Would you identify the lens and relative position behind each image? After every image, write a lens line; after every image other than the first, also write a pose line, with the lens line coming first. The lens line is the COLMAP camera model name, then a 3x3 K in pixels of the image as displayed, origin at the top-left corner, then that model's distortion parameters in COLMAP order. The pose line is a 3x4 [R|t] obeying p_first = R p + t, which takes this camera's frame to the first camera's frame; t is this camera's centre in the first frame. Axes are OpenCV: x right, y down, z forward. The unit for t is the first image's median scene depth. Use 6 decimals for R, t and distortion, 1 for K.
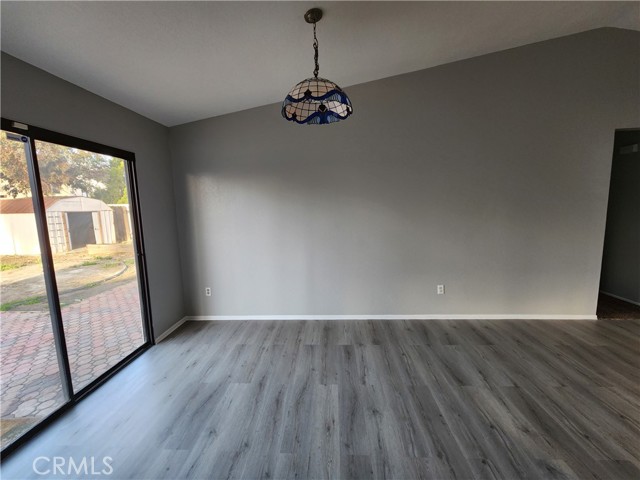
lens RADIAL K [[262.2, 0, 320.7], [0, 262.2, 237.8], [0, 0, 1]] dist [0.001213, 0.000225]
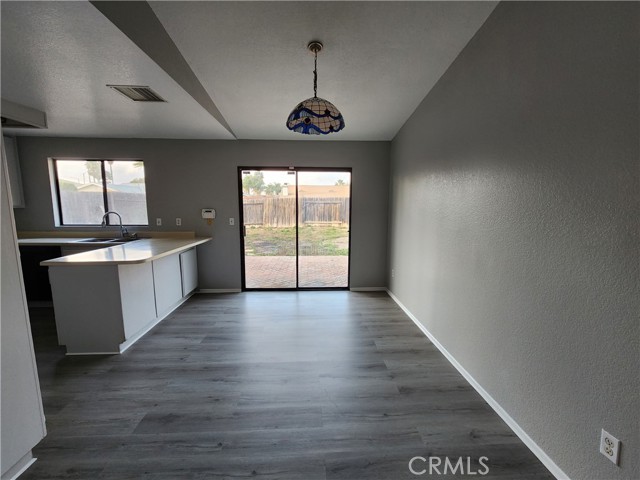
lens RADIAL K [[262.2, 0, 320.7], [0, 262.2, 237.8], [0, 0, 1]] dist [0.001213, 0.000225]
pose [[0.107296, 0.153904, -0.982243, 0.861199], [-0.131808, 0.981428, 0.139378, -0.096269], [0.985451, 0.114513, 0.125589, 0.636060]]
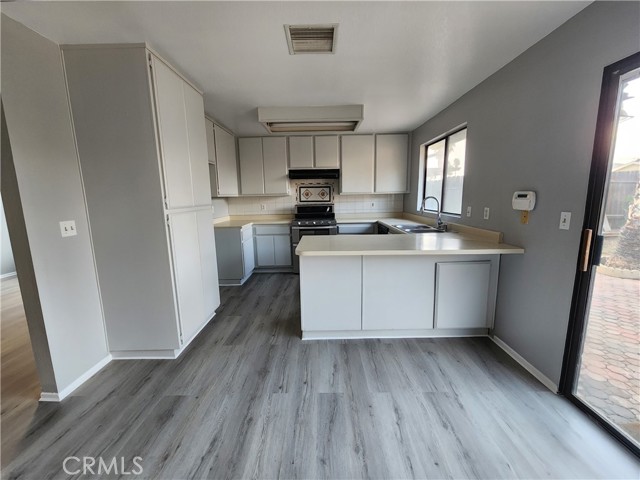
lens RADIAL K [[262.2, 0, 320.7], [0, 262.2, 237.8], [0, 0, 1]] dist [0.001213, 0.000225]
pose [[-0.997696, 0.058390, -0.034552, -0.105446], [0.046232, 0.957806, 0.283672, -0.073154], [0.049658, 0.281421, -0.958299, 0.883860]]
